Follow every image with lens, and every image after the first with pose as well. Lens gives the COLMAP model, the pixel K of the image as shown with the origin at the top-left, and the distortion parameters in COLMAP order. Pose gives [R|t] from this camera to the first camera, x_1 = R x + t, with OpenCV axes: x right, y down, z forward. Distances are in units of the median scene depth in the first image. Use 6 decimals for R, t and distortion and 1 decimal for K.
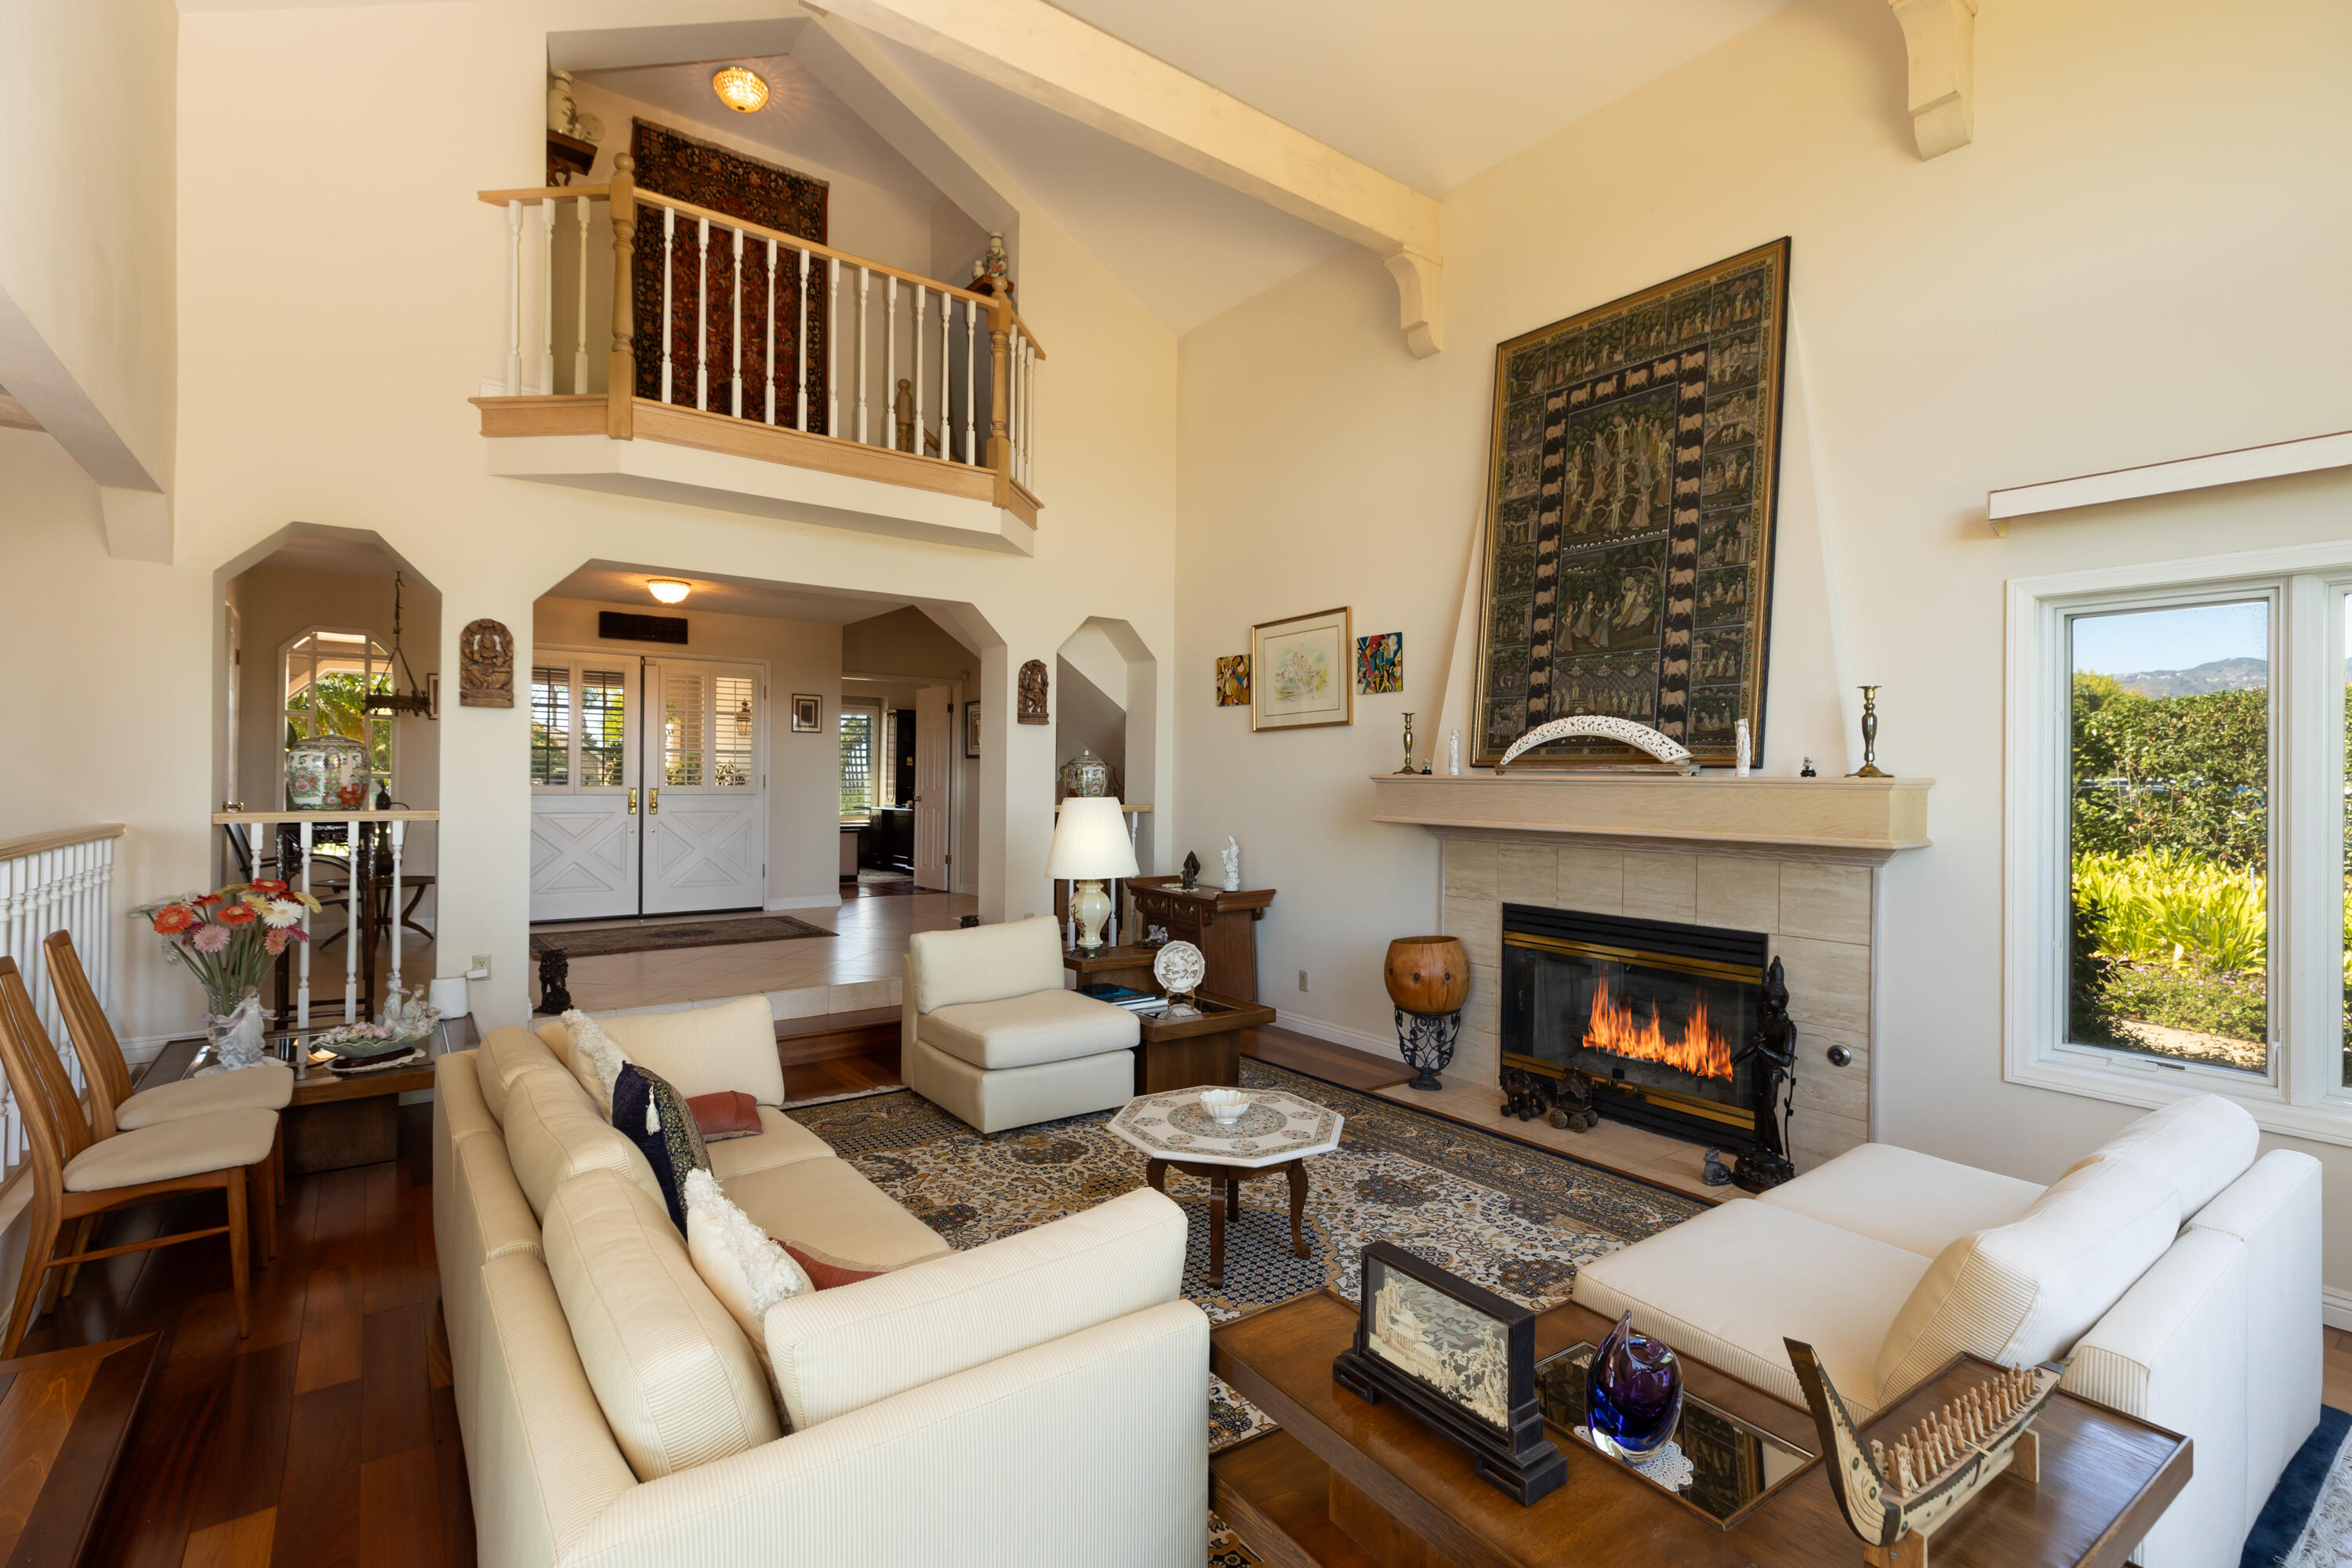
lens RADIAL K [[1071.2, 0, 1161.8], [0, 1071.2, 793.2], [0, 0, 1]] dist [-0.011122, -0.000050]
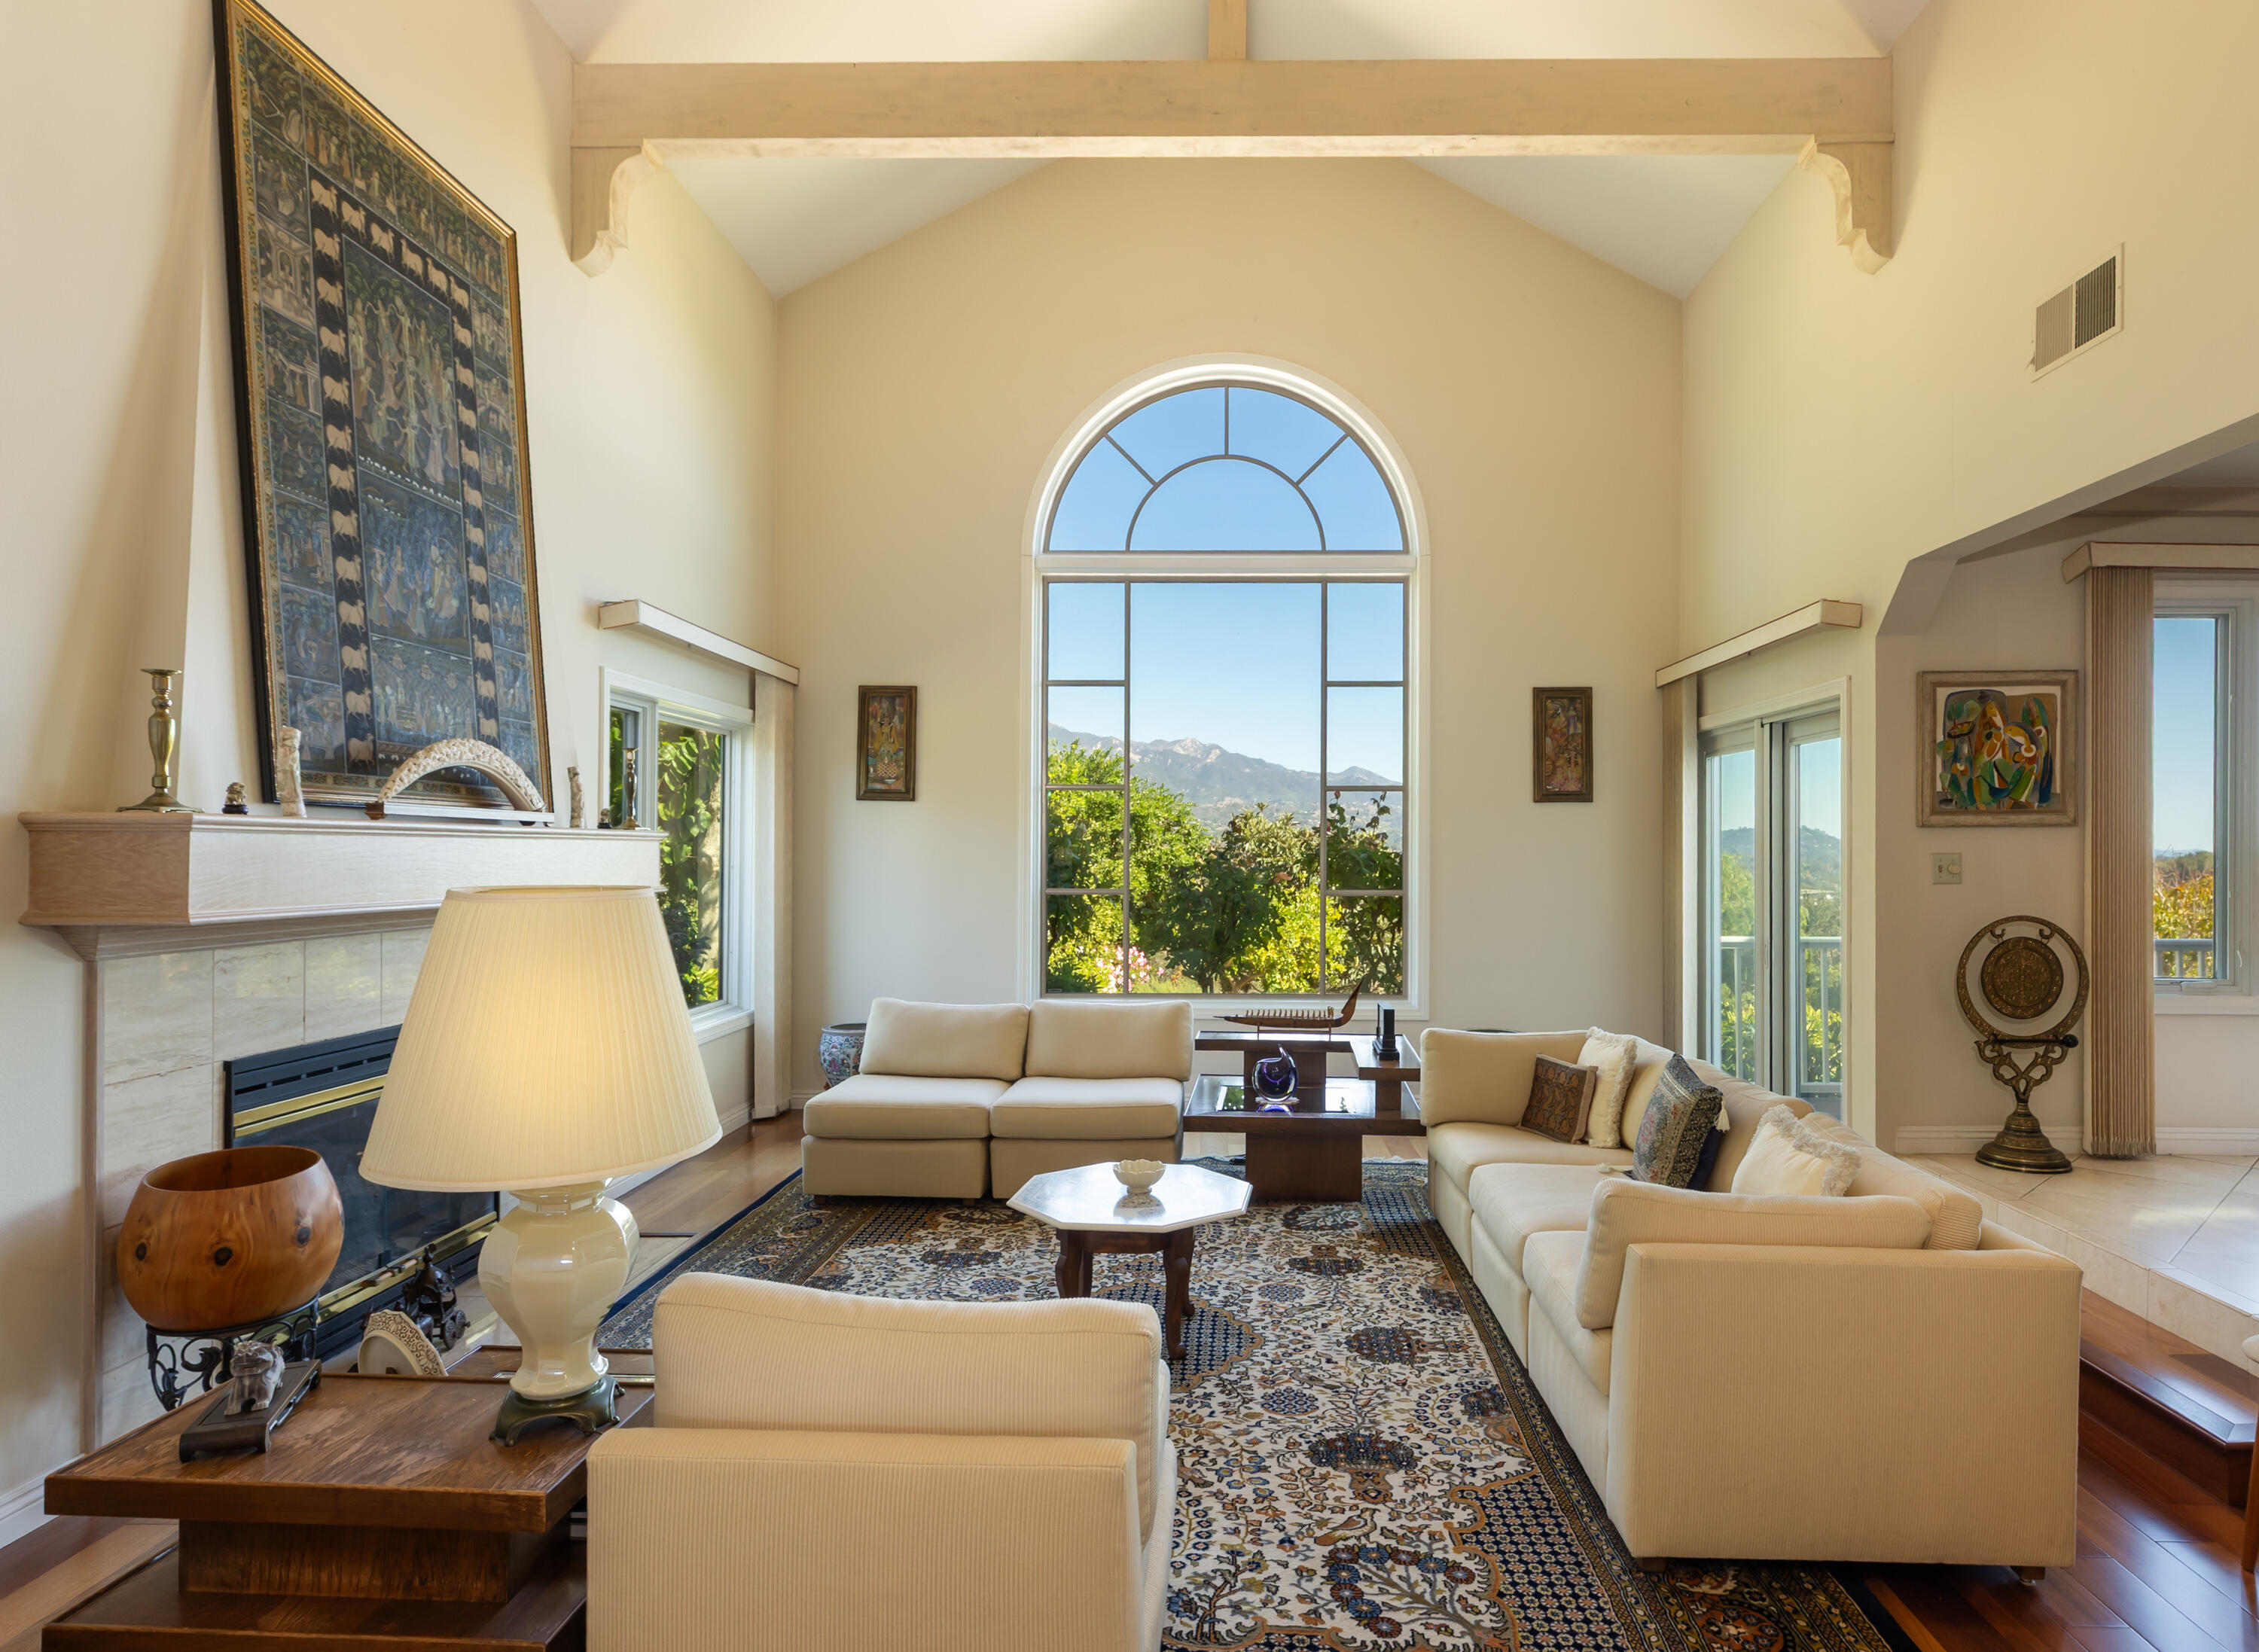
lens RADIAL K [[1283.0, 0, 1233.7], [0, 1283.0, 844.7], [0, 0, 1]] dist [0.014075, 0.001149]
pose [[-0.806952, -0.014383, 0.590442, -0.492502], [-0.008767, 0.999885, 0.012375, -0.016841], [-0.590552, 0.004809, -0.806985, 1.336059]]
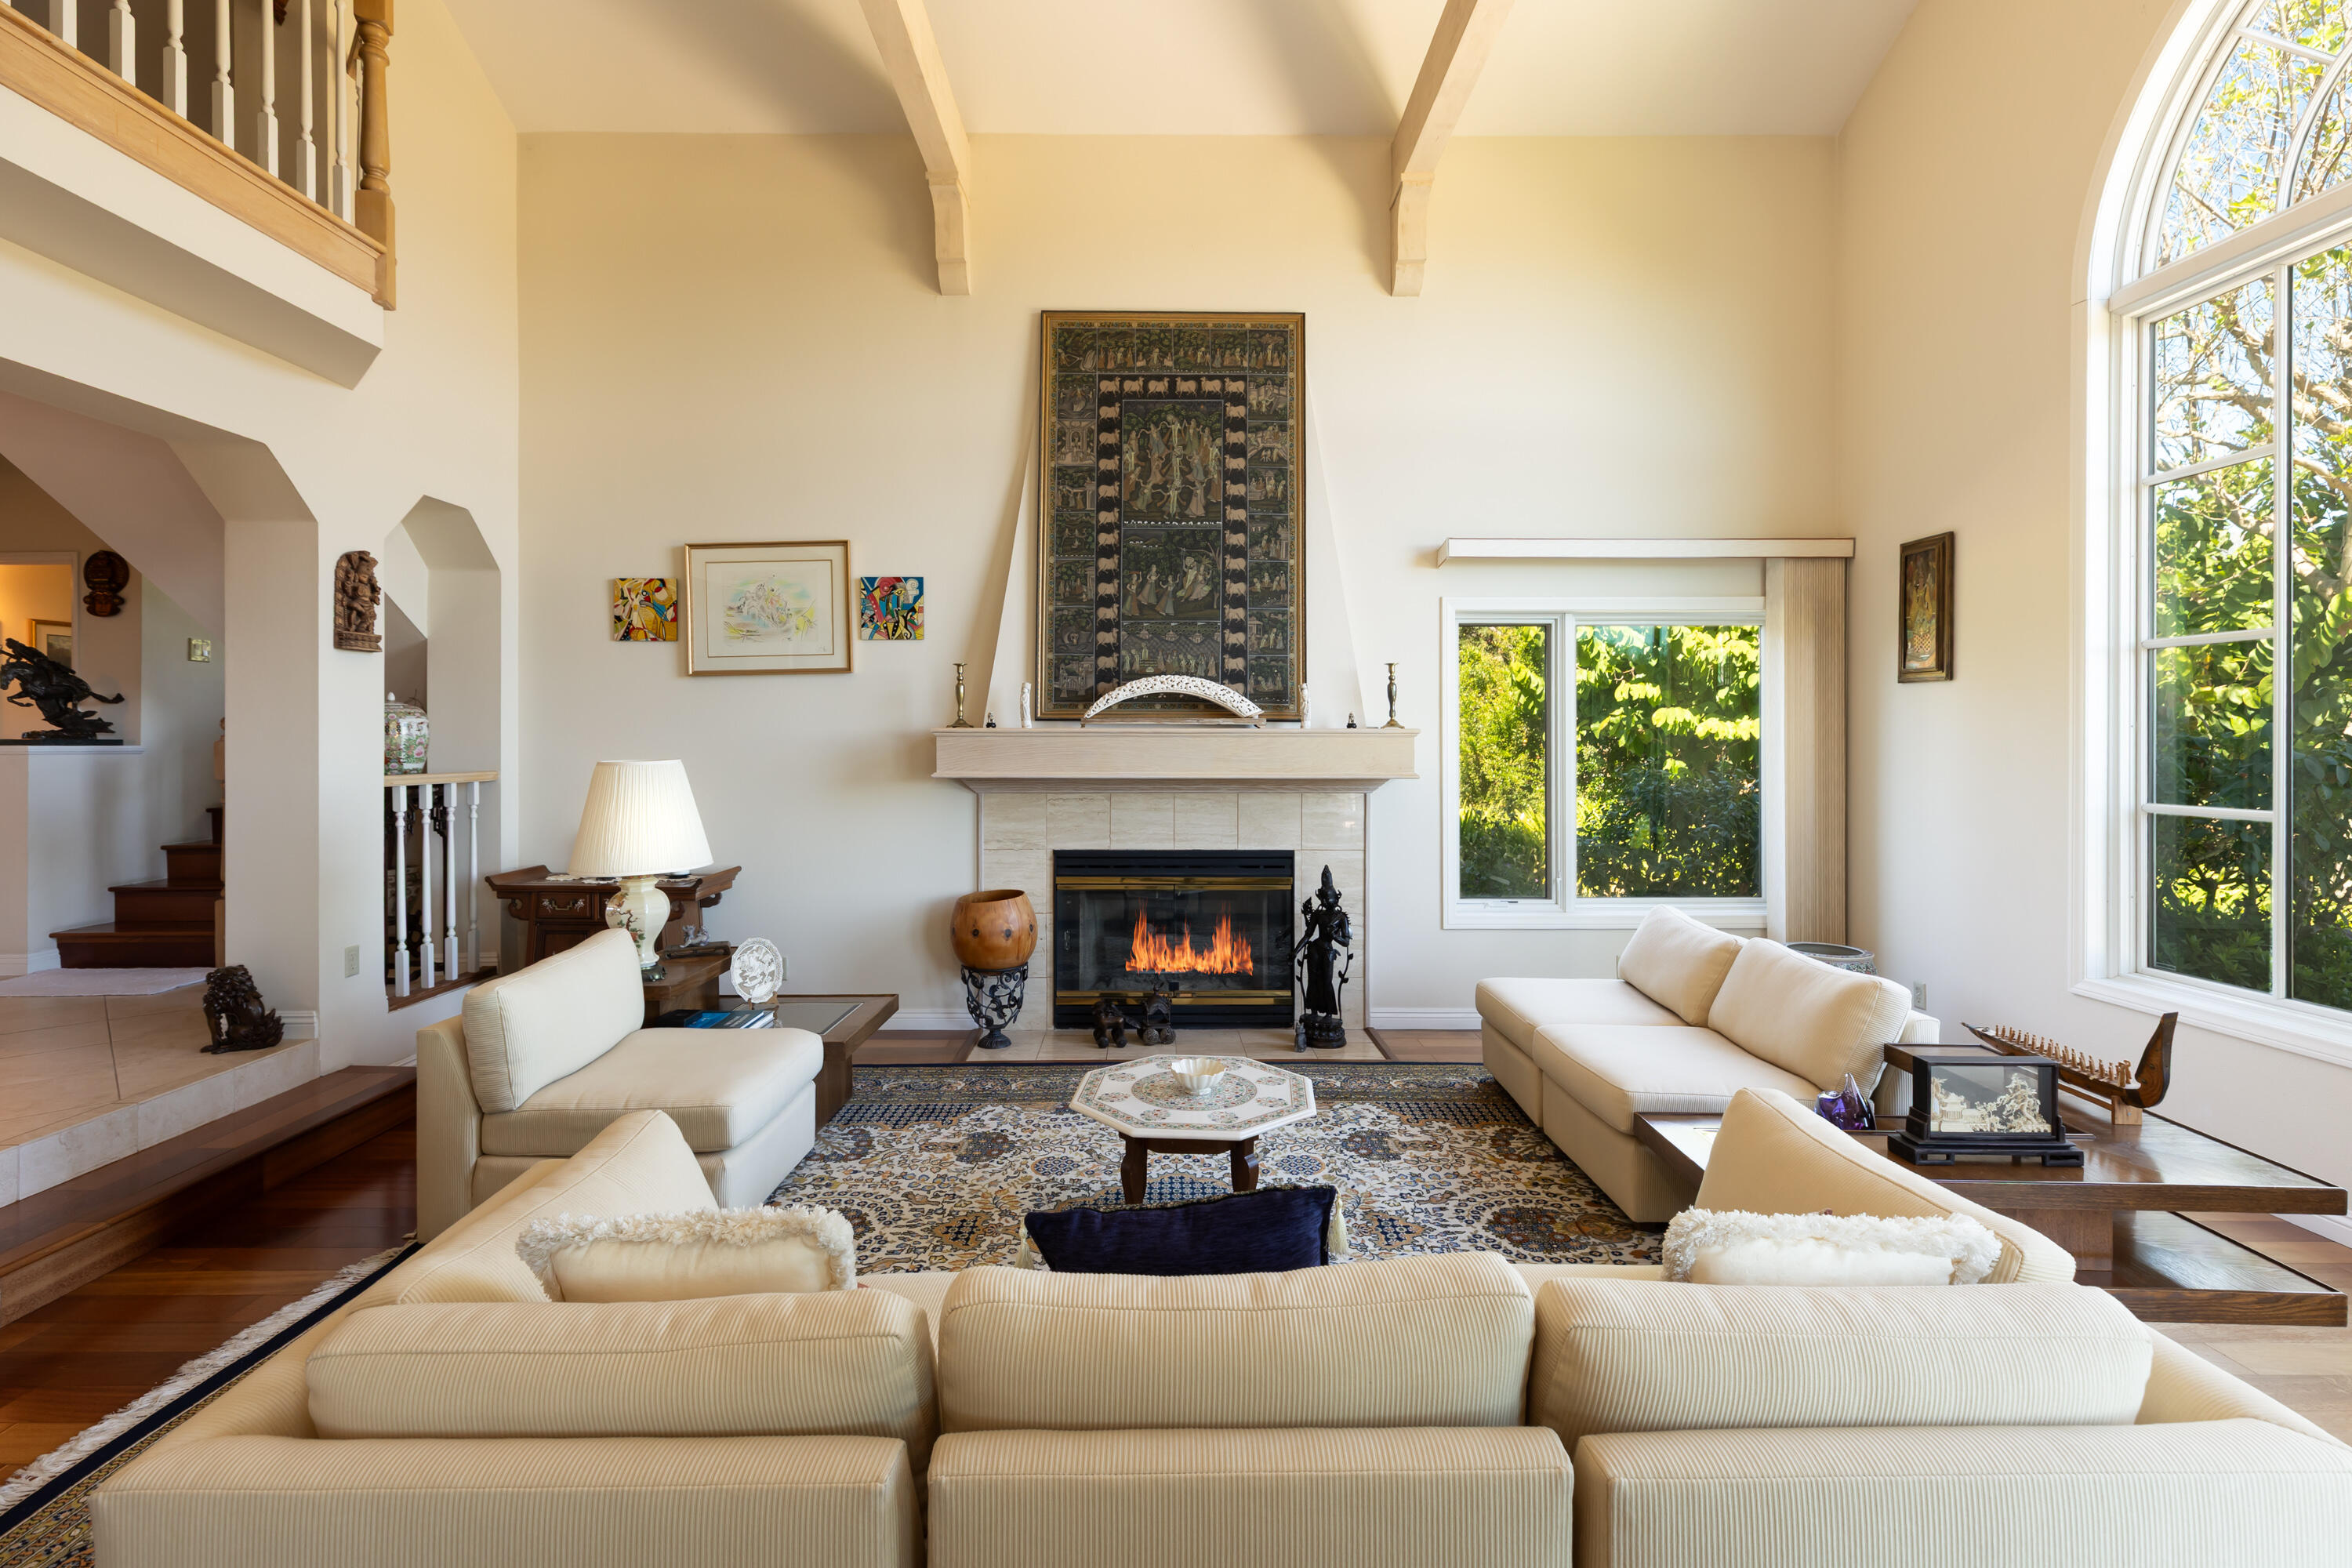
lens RADIAL K [[1071.2, 0, 1194.6], [0, 1071.2, 749.0], [0, 0, 1]] dist [-0.011122, -0.000050]
pose [[0.578679, -0.017575, 0.815366, -0.494572], [0.017374, 0.999807, 0.009221, -0.004073], [-0.815370, 0.008830, 0.578873, 0.312428]]
